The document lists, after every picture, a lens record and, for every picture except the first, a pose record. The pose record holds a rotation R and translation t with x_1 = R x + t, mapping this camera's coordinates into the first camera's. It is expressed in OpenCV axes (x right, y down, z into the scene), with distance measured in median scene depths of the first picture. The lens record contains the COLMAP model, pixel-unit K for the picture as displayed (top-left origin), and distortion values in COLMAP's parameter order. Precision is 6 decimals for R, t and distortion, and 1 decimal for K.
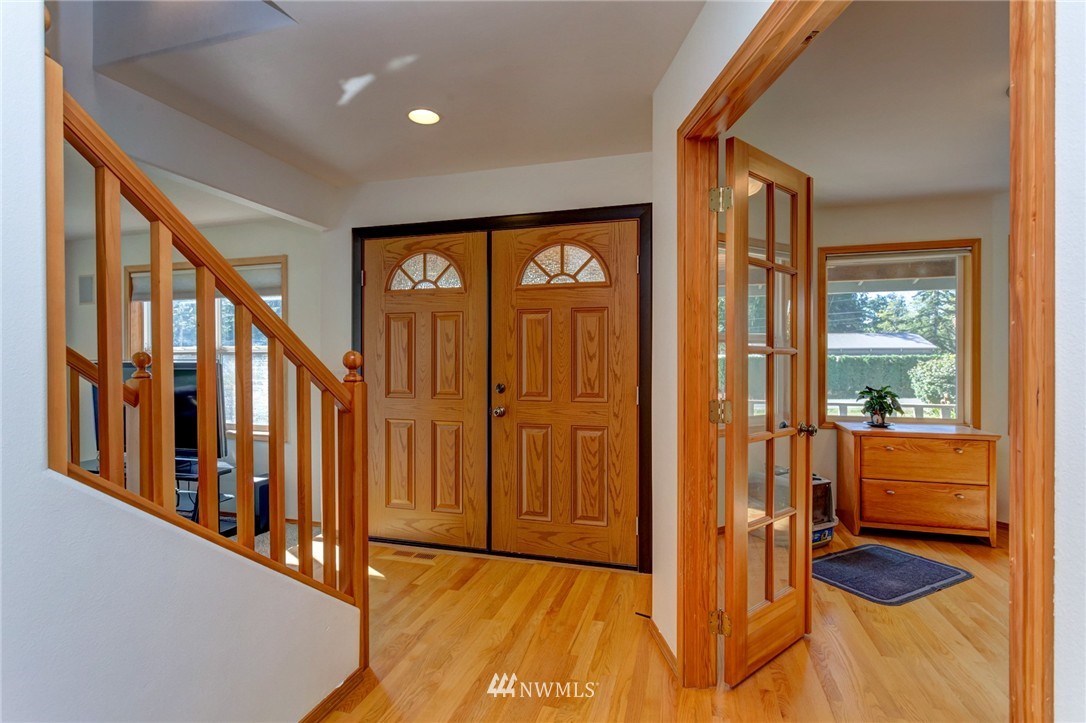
lens RADIAL K [[524.8, 0, 538.0], [0, 524.8, 363.5], [0, 0, 1]] dist [-0.006258, 0.003332]
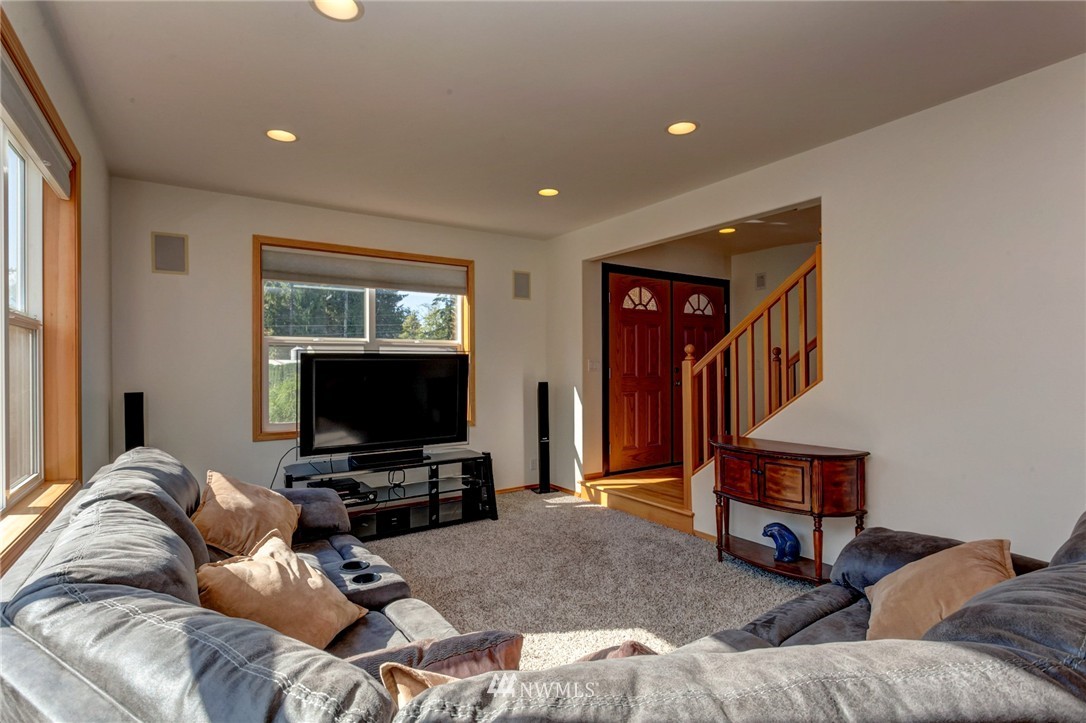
lens RADIAL K [[524.8, 0, 537.0], [0, 524.8, 361.5], [0, 0, 1]] dist [-0.006258, 0.003332]
pose [[0.635561, 0.002688, 0.772046, -1.628581], [0.009252, 0.999896, -0.011098, 0.030815], [-0.771995, 0.014196, 0.635470, 0.231826]]
